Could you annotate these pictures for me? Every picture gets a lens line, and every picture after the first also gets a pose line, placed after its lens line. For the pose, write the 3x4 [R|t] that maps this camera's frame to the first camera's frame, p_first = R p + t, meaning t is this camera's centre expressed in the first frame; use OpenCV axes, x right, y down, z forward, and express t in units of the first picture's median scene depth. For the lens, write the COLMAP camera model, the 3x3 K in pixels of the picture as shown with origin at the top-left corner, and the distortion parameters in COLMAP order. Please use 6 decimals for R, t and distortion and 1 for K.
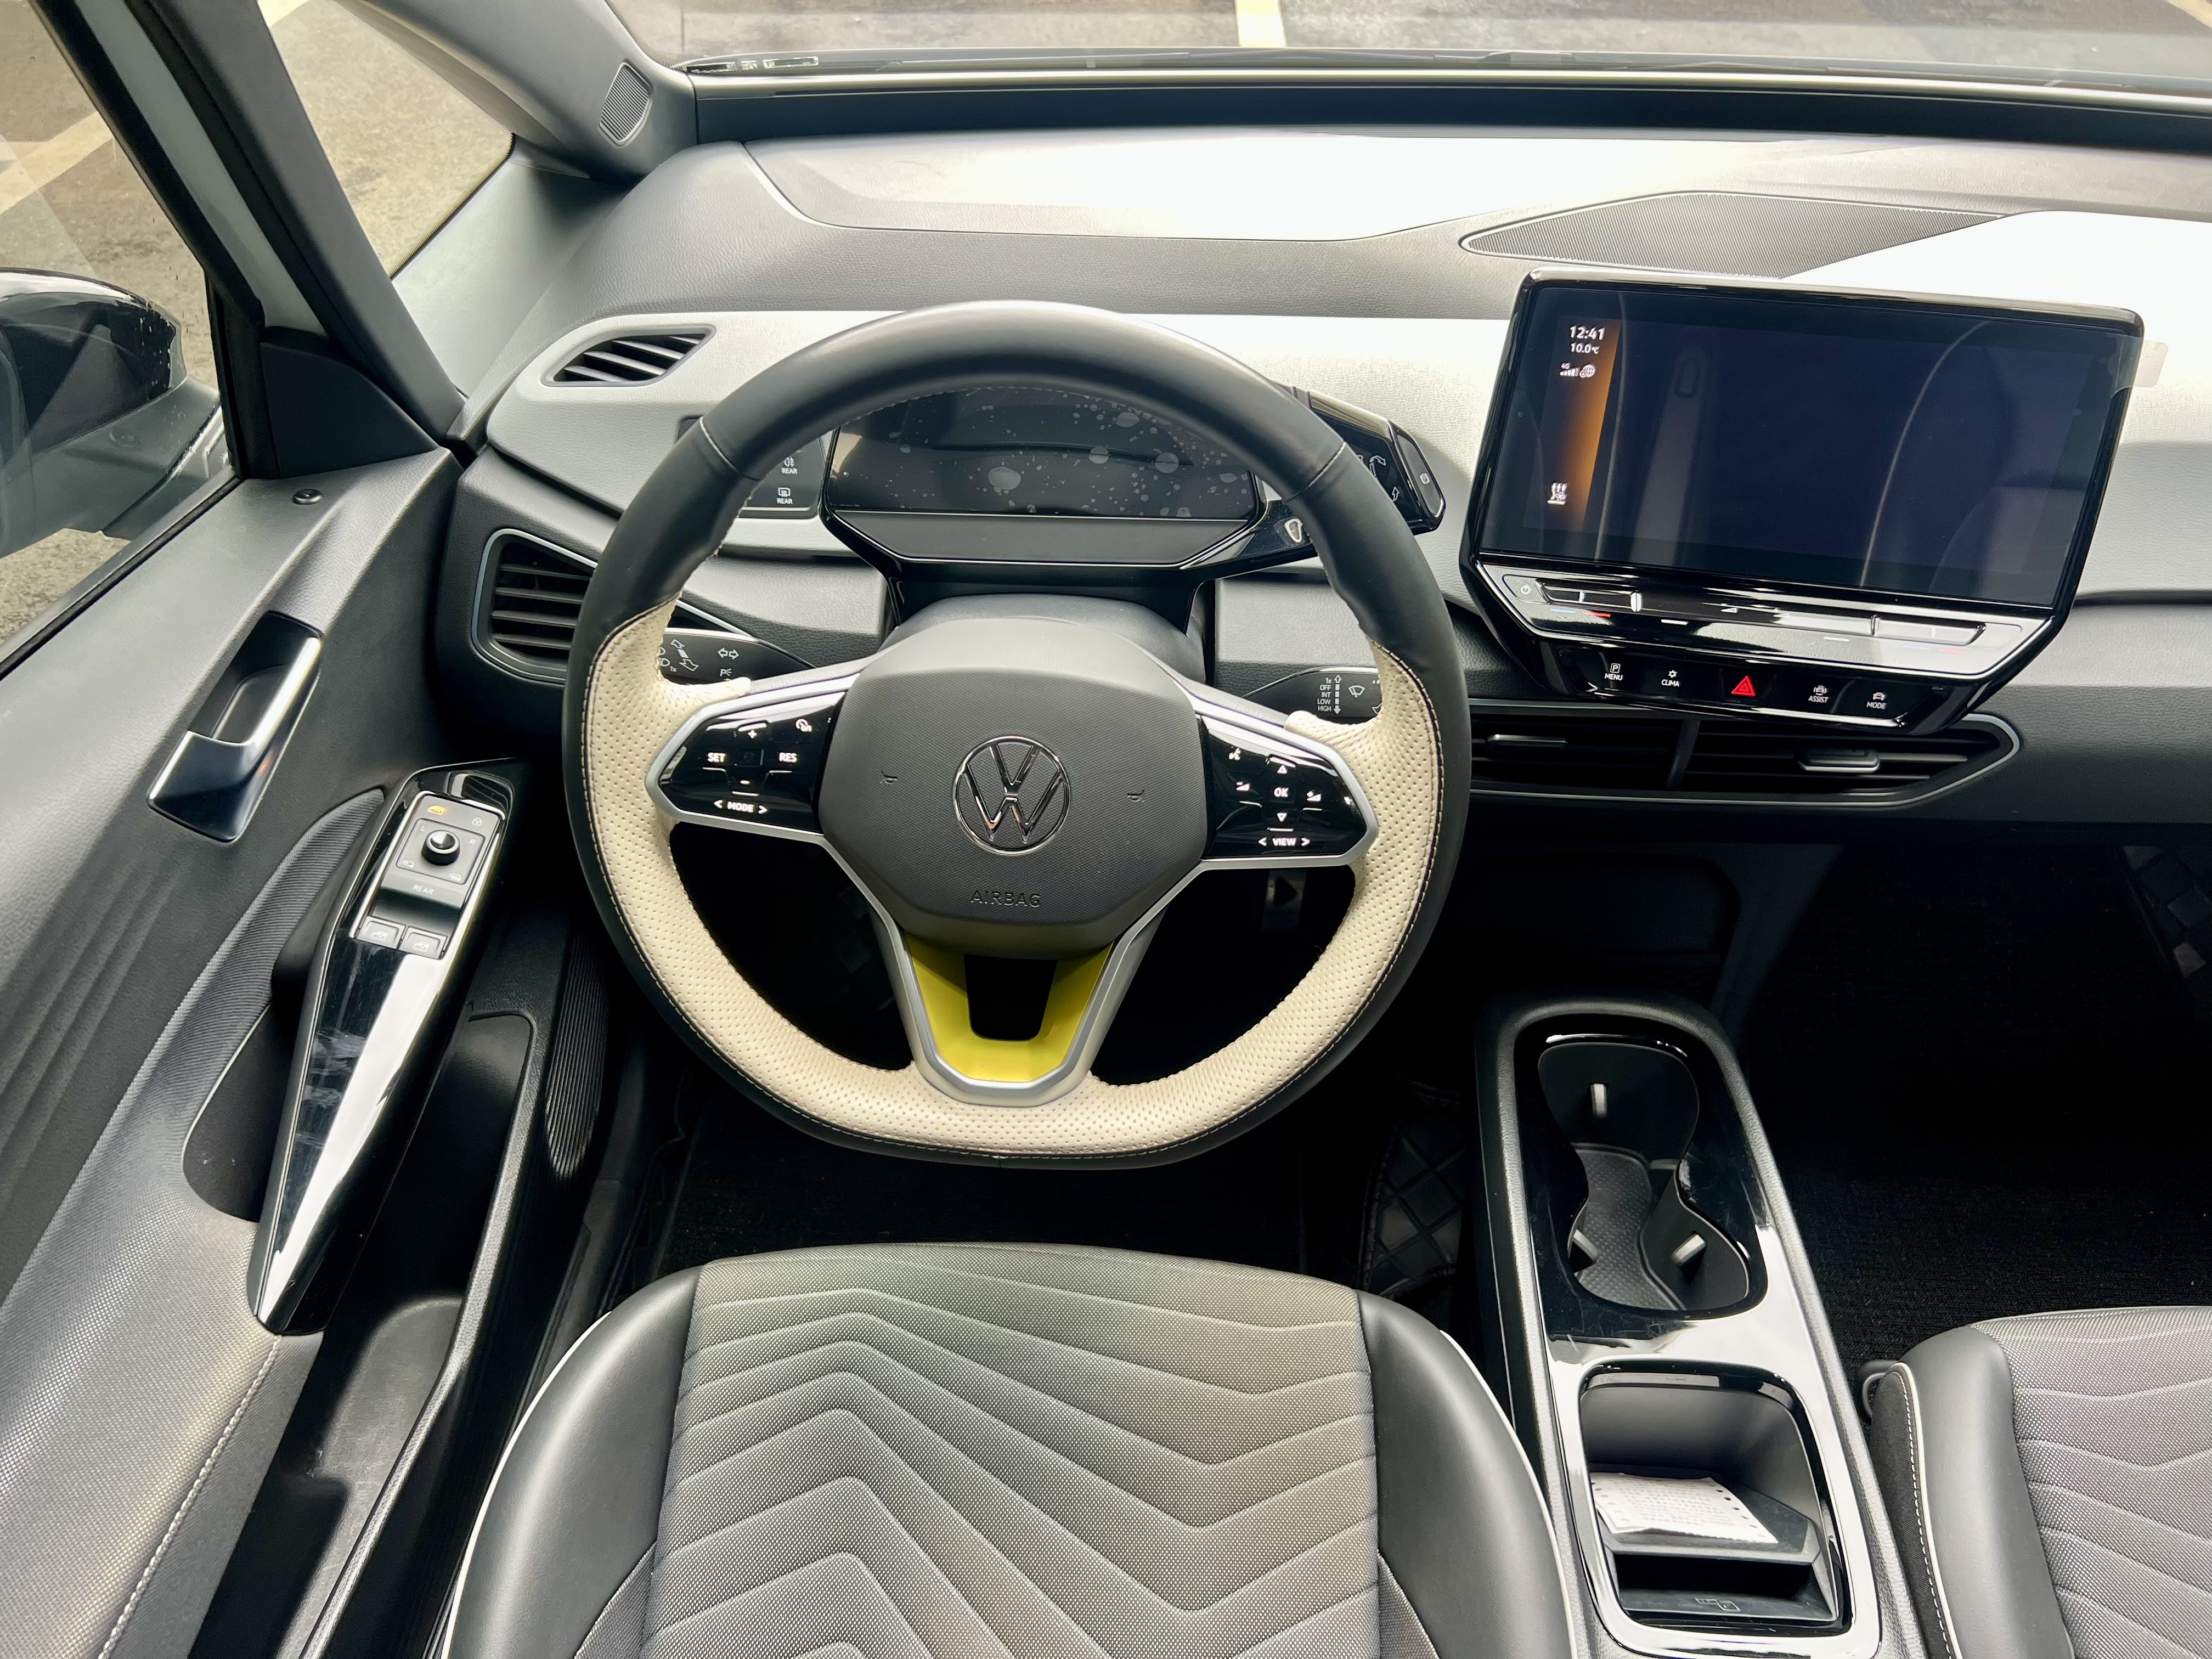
lens RADIAL K [[1656.6, 0, 1106.0], [0, 1656.6, 829.5], [0, 0, 1]] dist [0.073879, -0.116030]
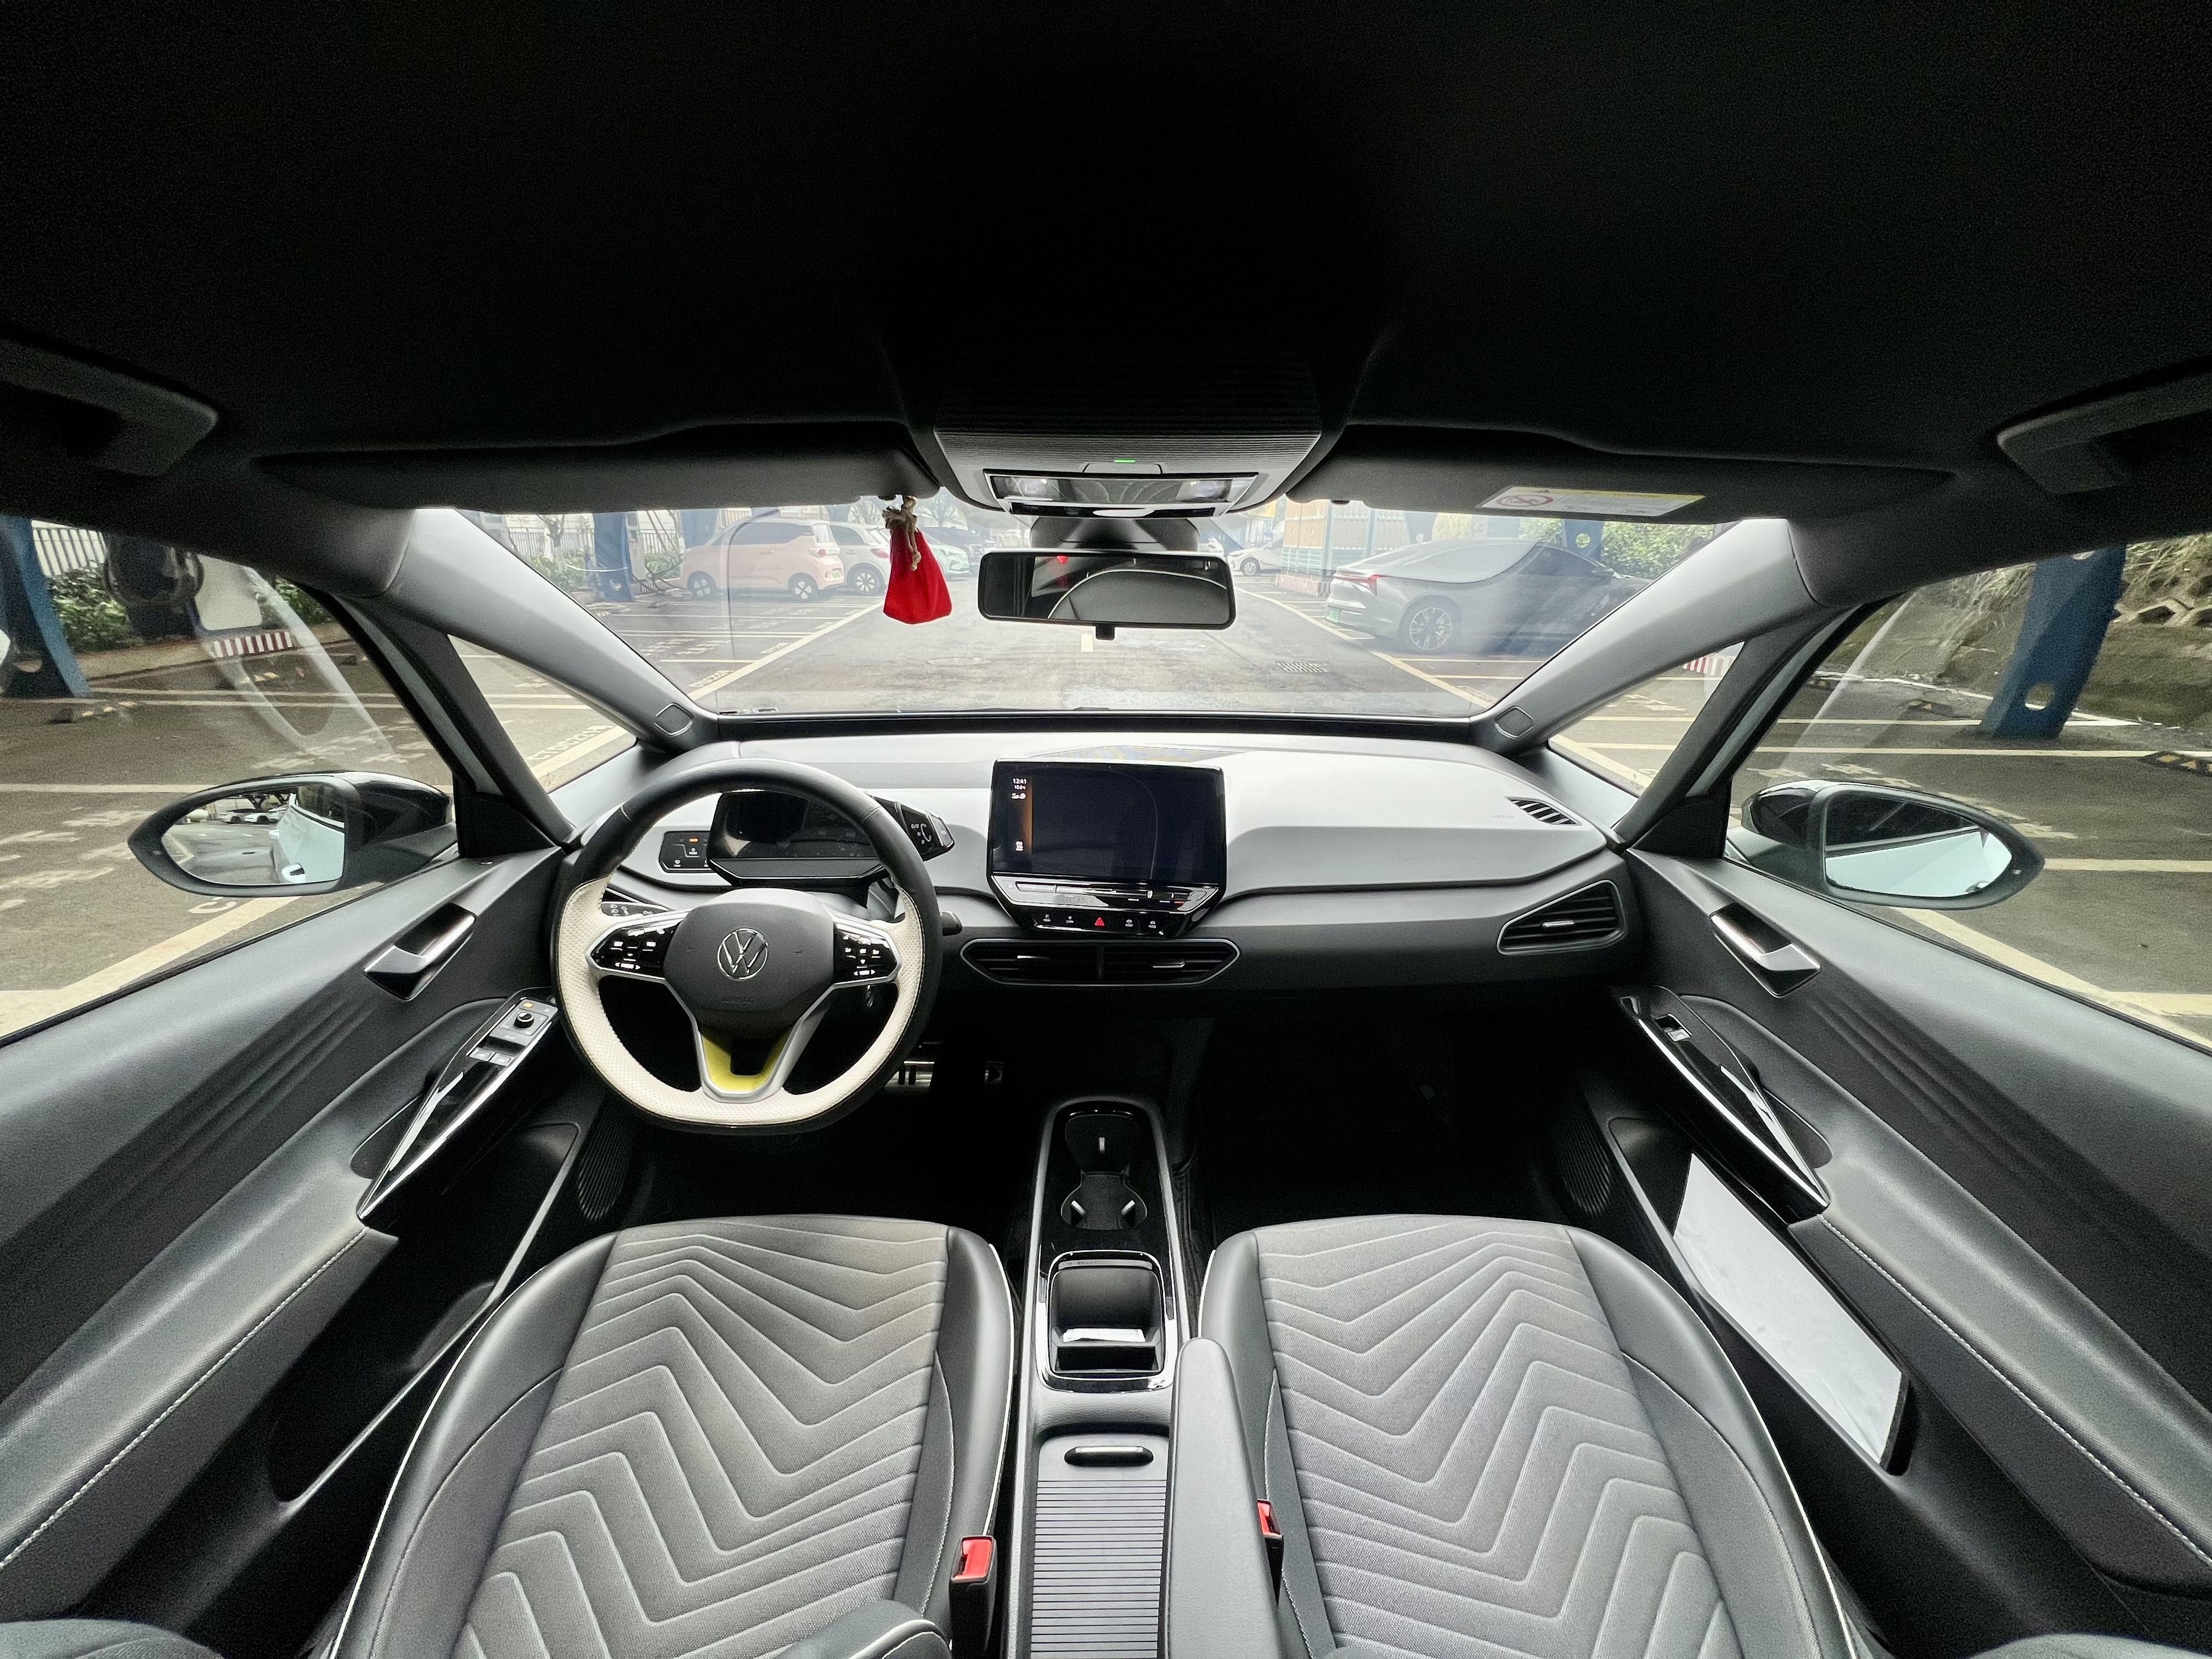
lens RADIAL K [[872.4, 0, 1106.0], [0, 872.4, 829.5], [0, 0, 1]] dist [0.000160, -0.000172]
pose [[0.997843, -0.022082, 0.061820, 0.328689], [0.041578, 0.941347, -0.334867, 0.212338], [-0.050800, 0.336715, 0.940235, -0.212224]]
